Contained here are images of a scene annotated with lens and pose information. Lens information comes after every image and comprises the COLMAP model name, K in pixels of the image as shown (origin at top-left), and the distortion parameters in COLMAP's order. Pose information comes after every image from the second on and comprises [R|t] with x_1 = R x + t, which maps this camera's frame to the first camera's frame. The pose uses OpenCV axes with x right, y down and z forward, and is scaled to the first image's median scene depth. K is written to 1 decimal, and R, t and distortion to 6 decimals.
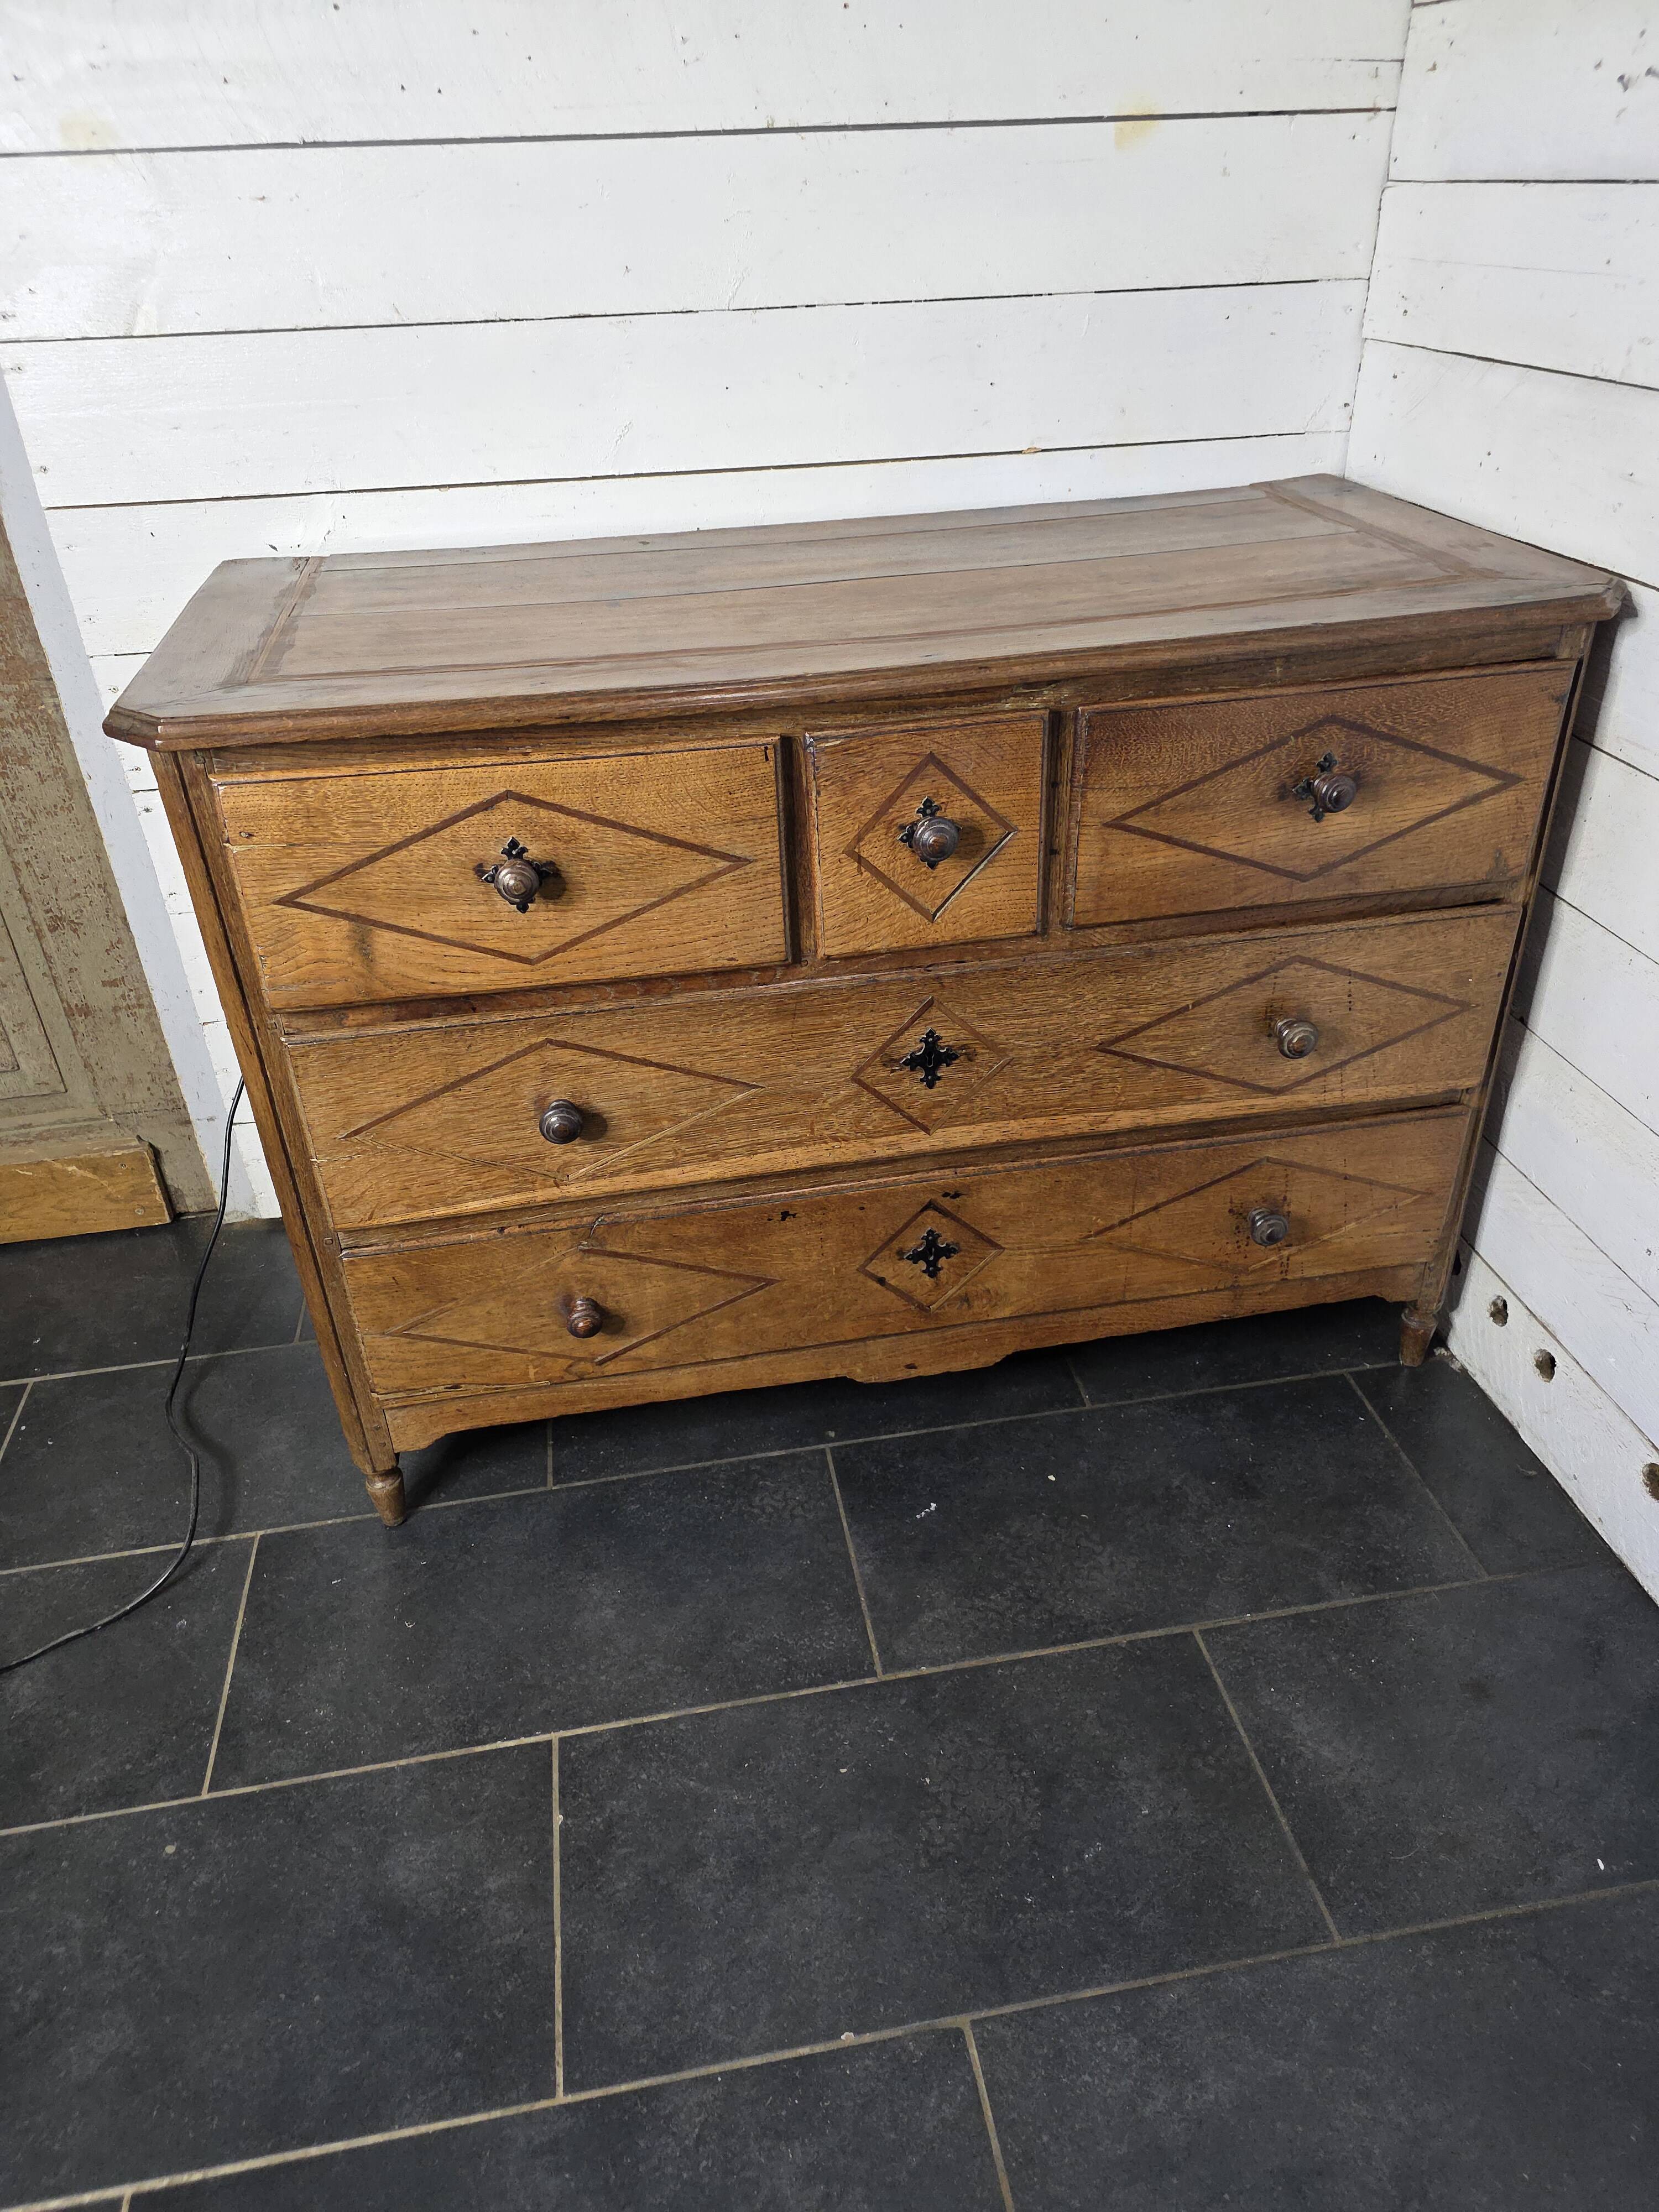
lens RADIAL K [[1518.3, 0, 796.3], [0, 1518.3, 1118.2], [0, 0, 1]] dist [0.043306, -0.039874]
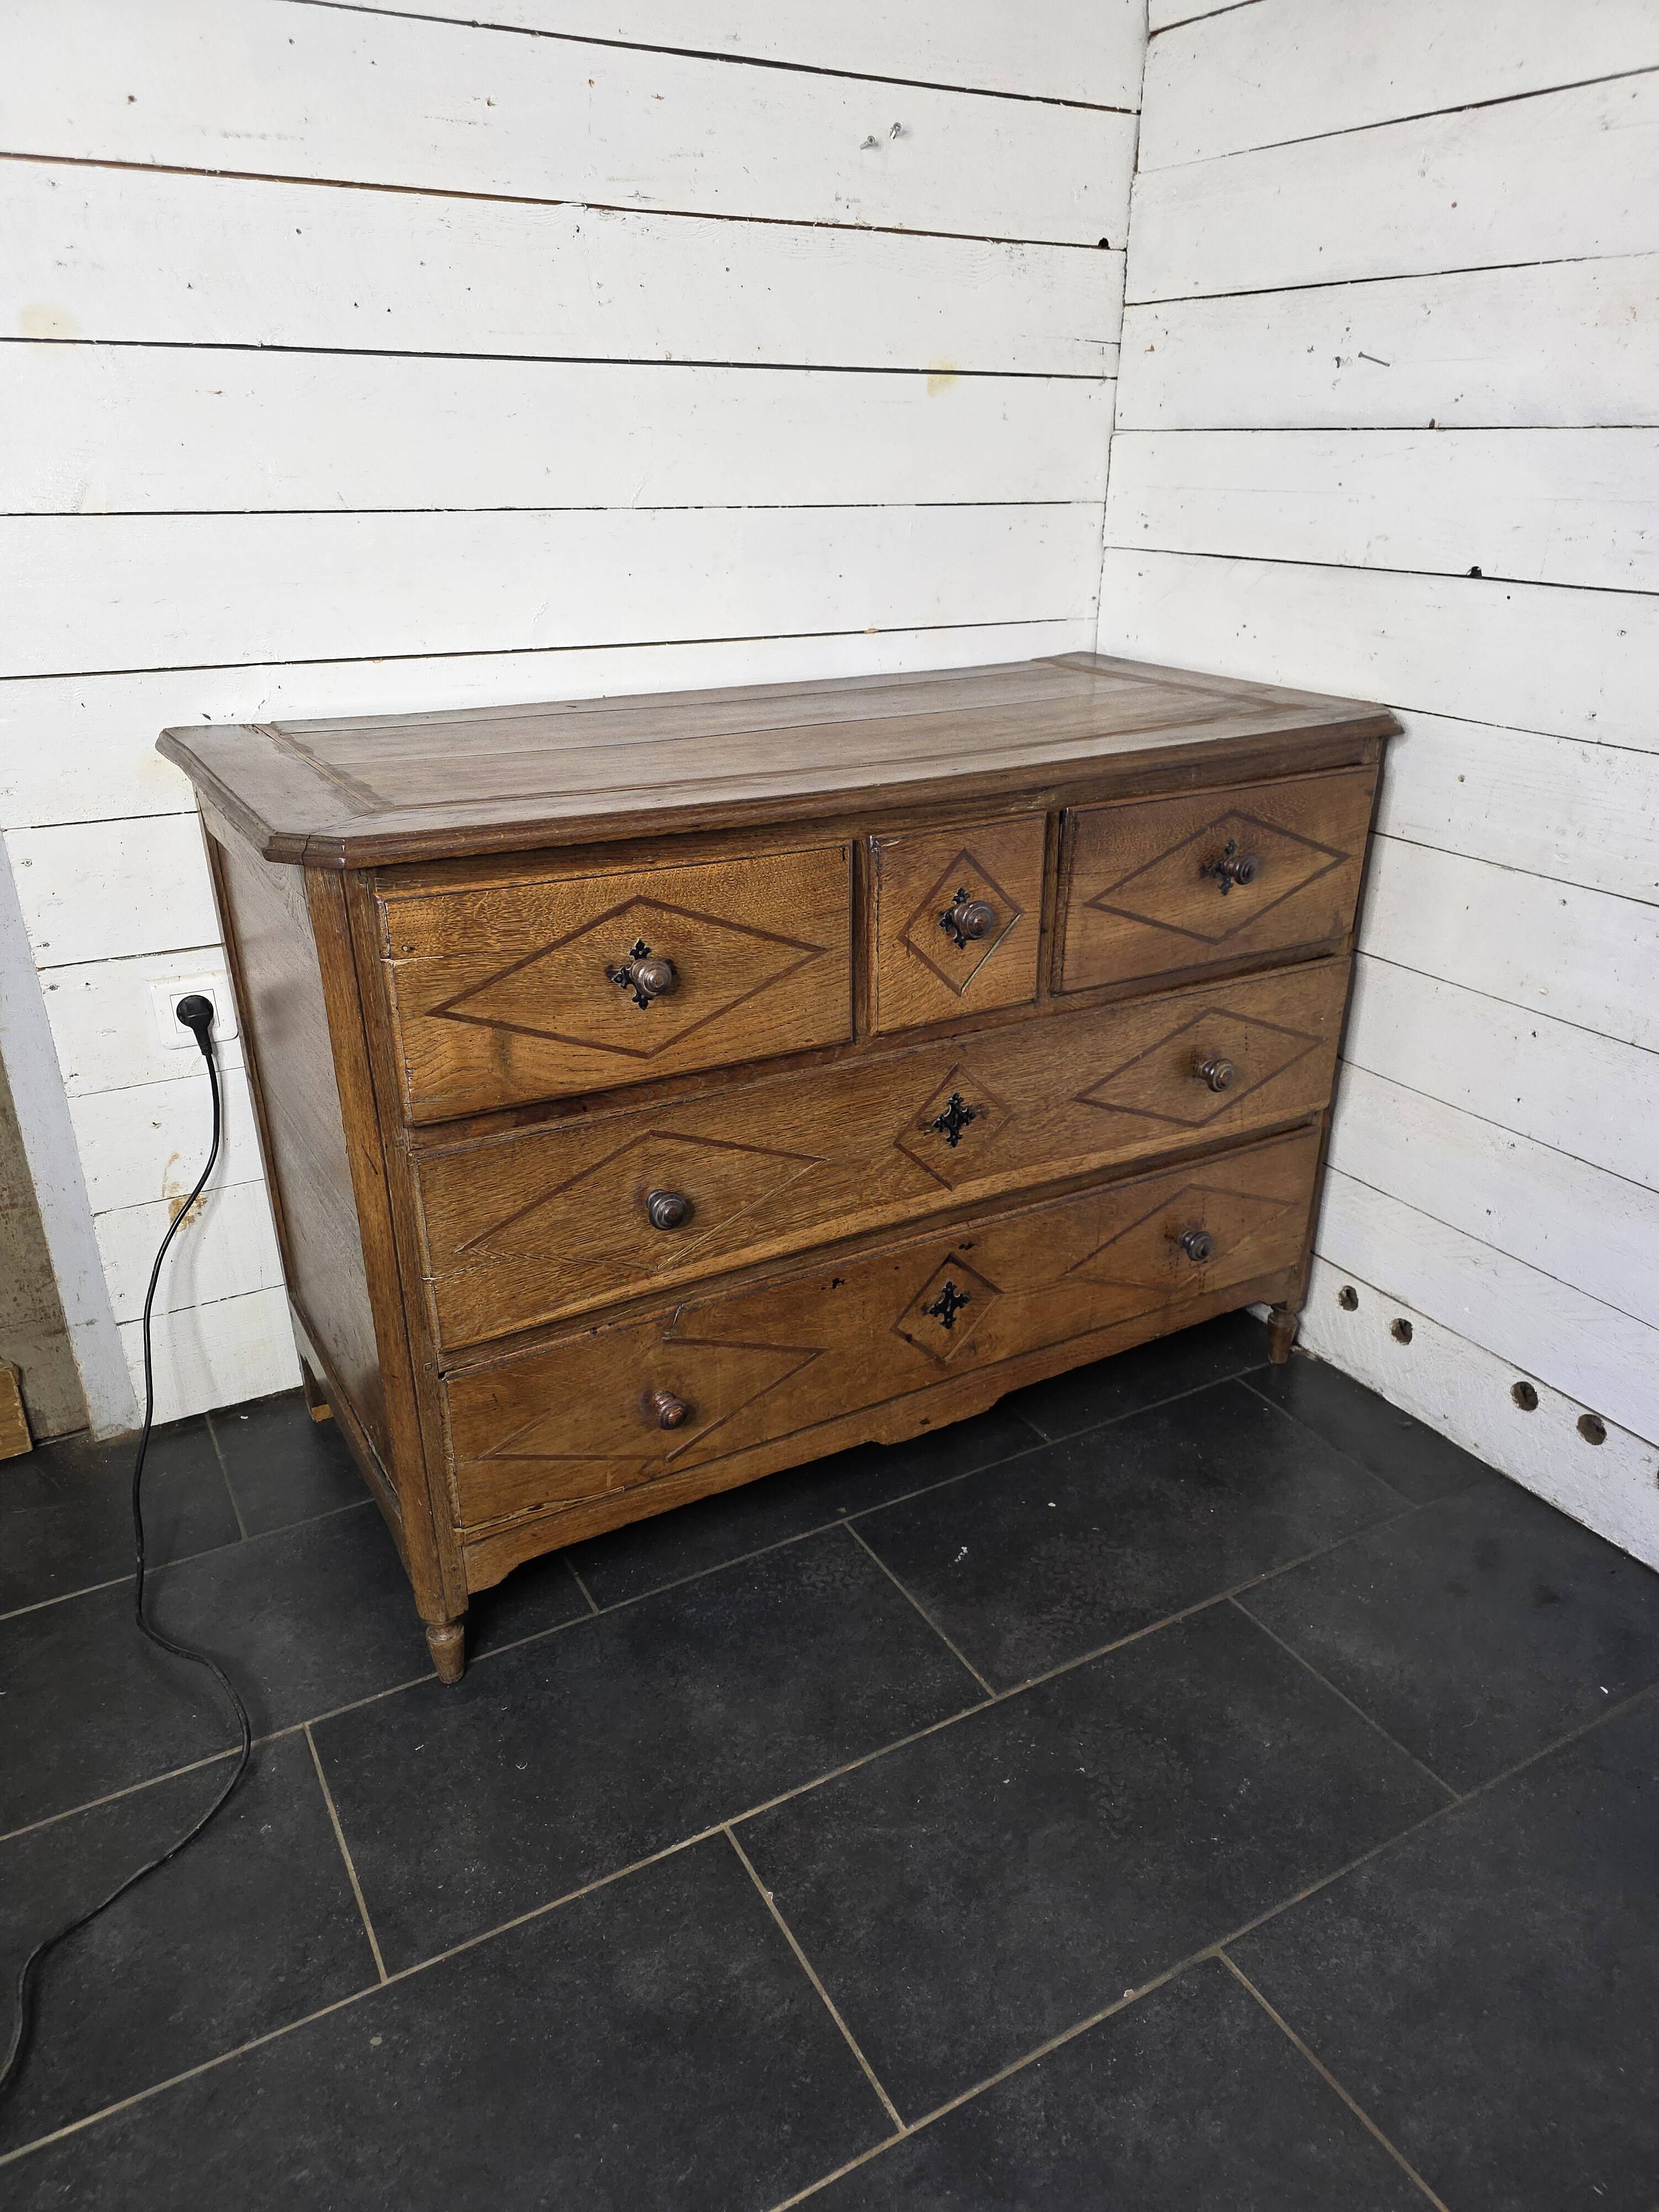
lens RADIAL K [[1518.3, 0, 810.1], [0, 1518.3, 1106.6], [0, 0, 1]] dist [0.043306, -0.039874]
pose [[0.939303, -0.101589, 0.327705, -0.380576], [0.148965, 0.981186, -0.122811, 0.073387], [-0.309063, 0.164173, 0.936764, -0.029443]]
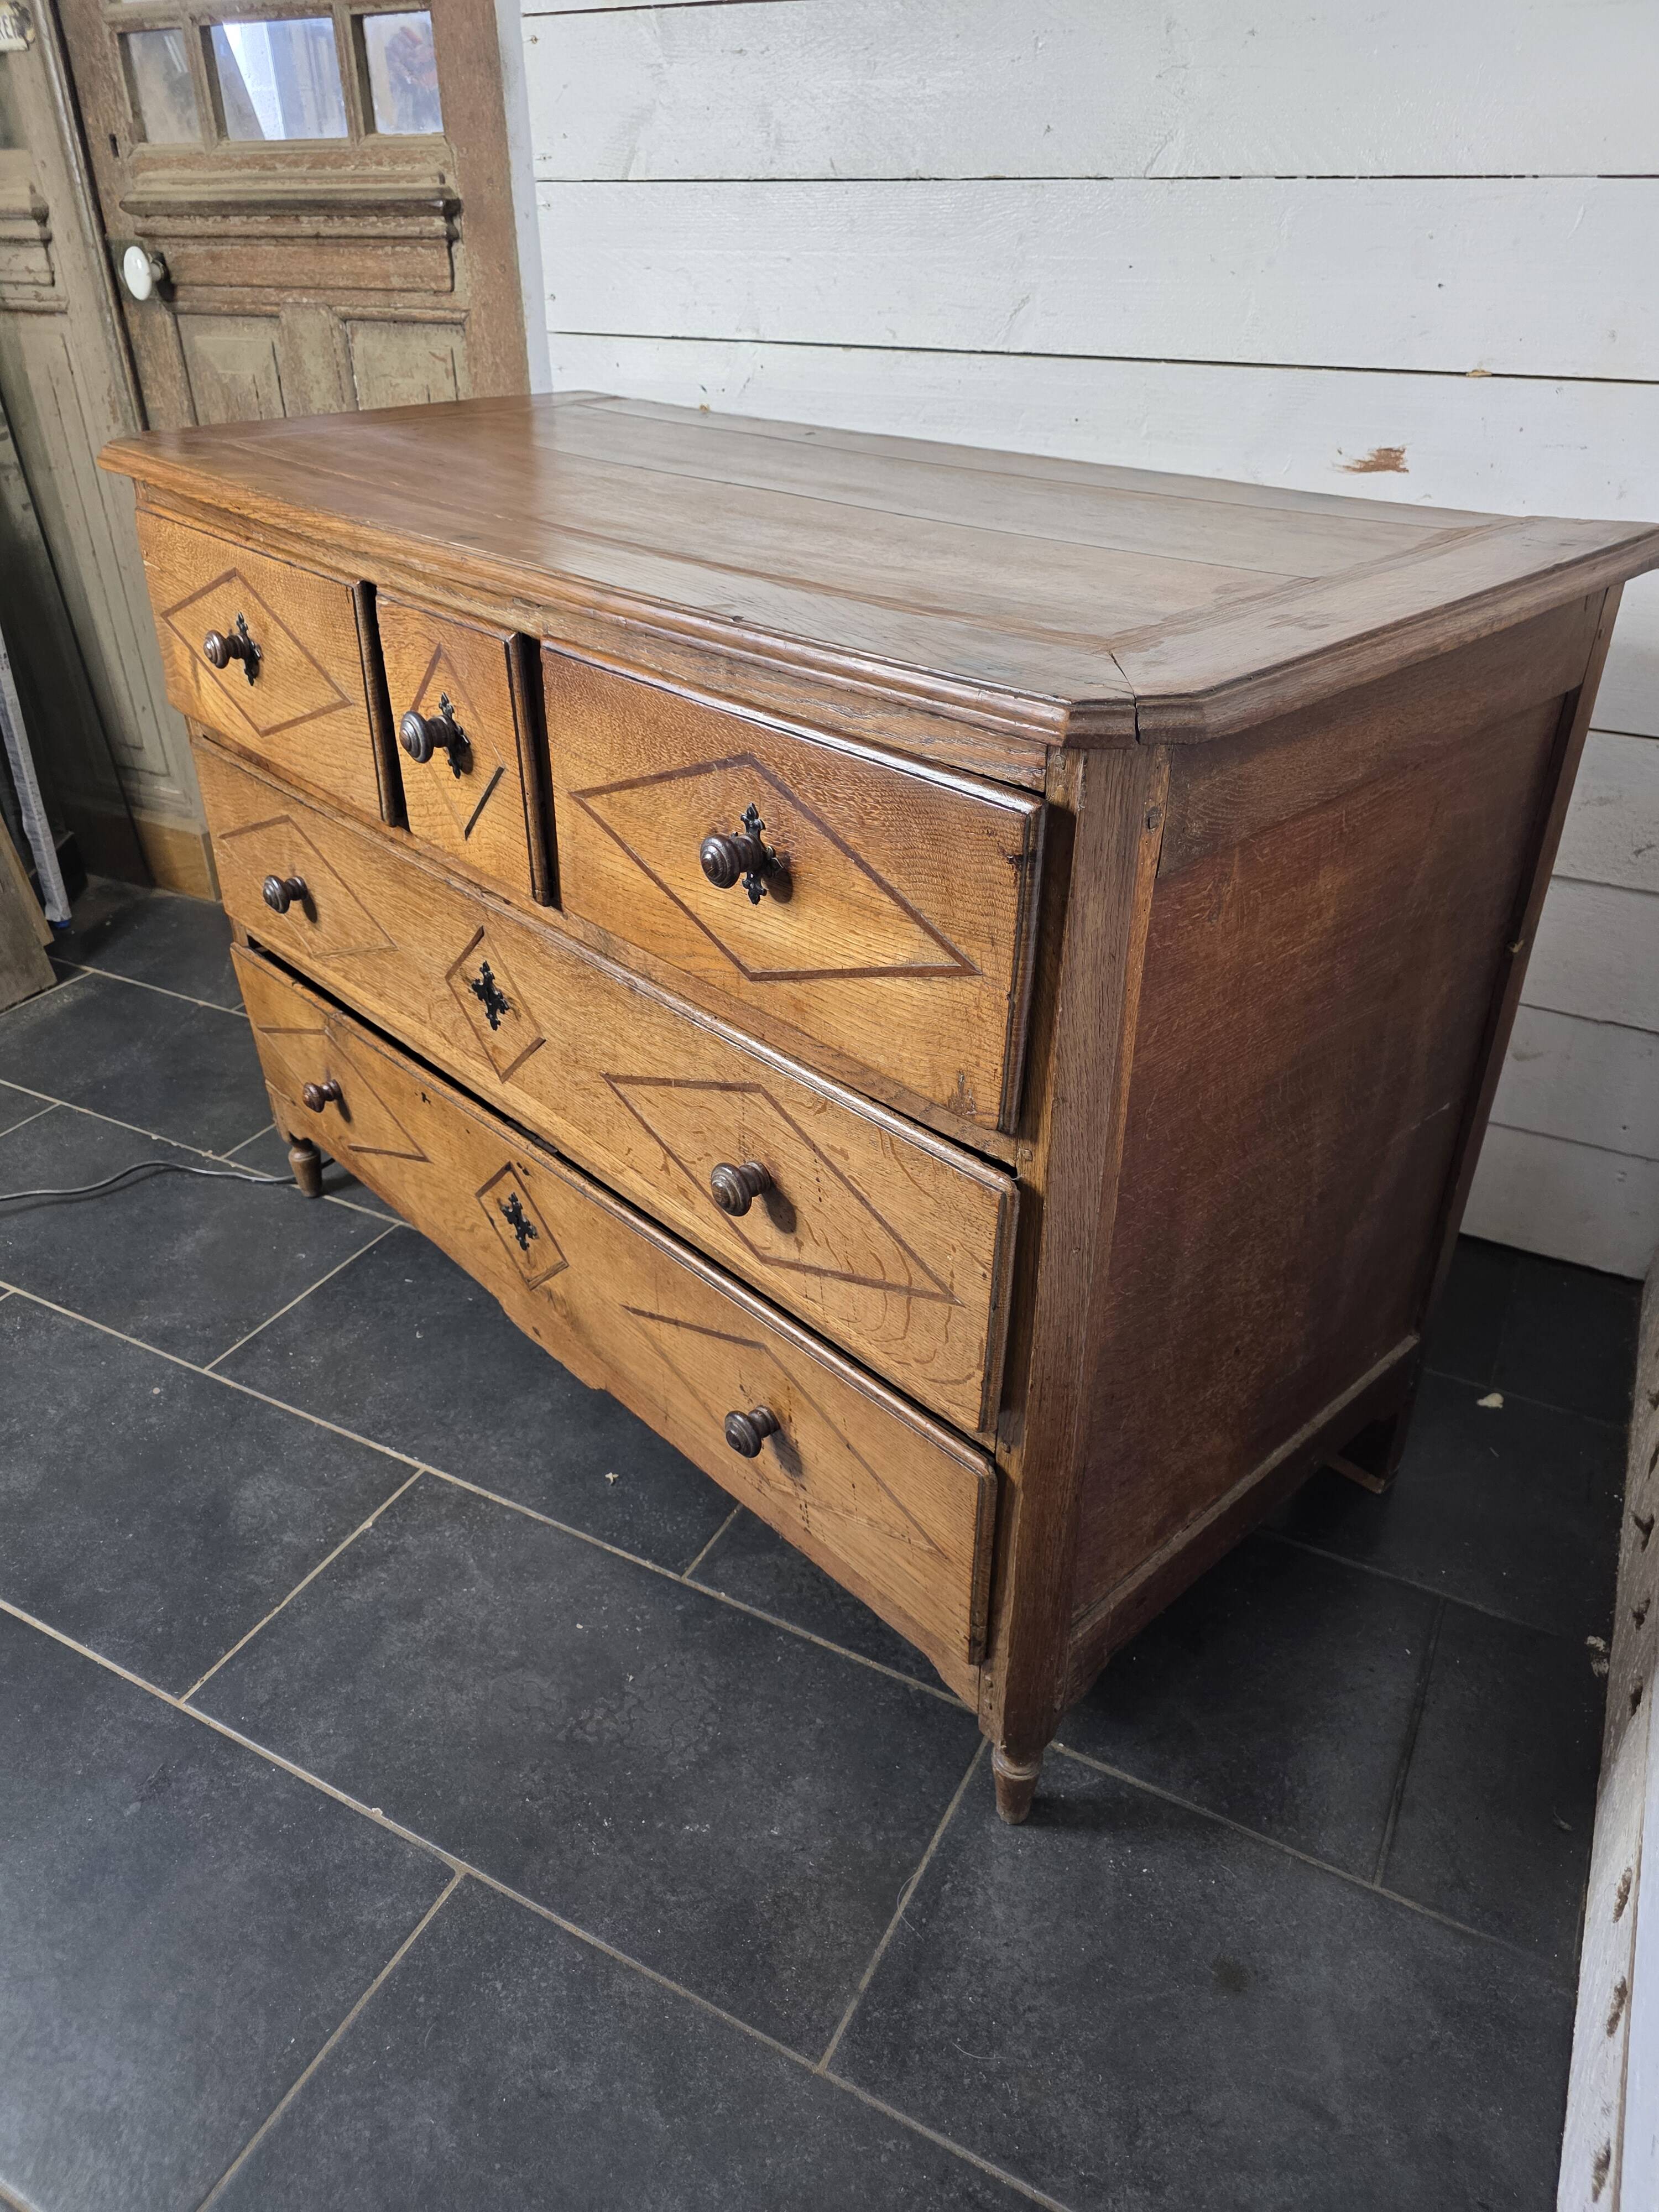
lens RADIAL K [[1518.3, 0, 787.8], [0, 1518.3, 1120.9], [0, 0, 1]] dist [0.043306, -0.039874]
pose [[0.765719, 0.359752, -0.533153, 0.621687], [-0.356335, 0.927379, 0.113990, -0.060210], [0.535443, 0.102697, 0.838304, 0.222061]]
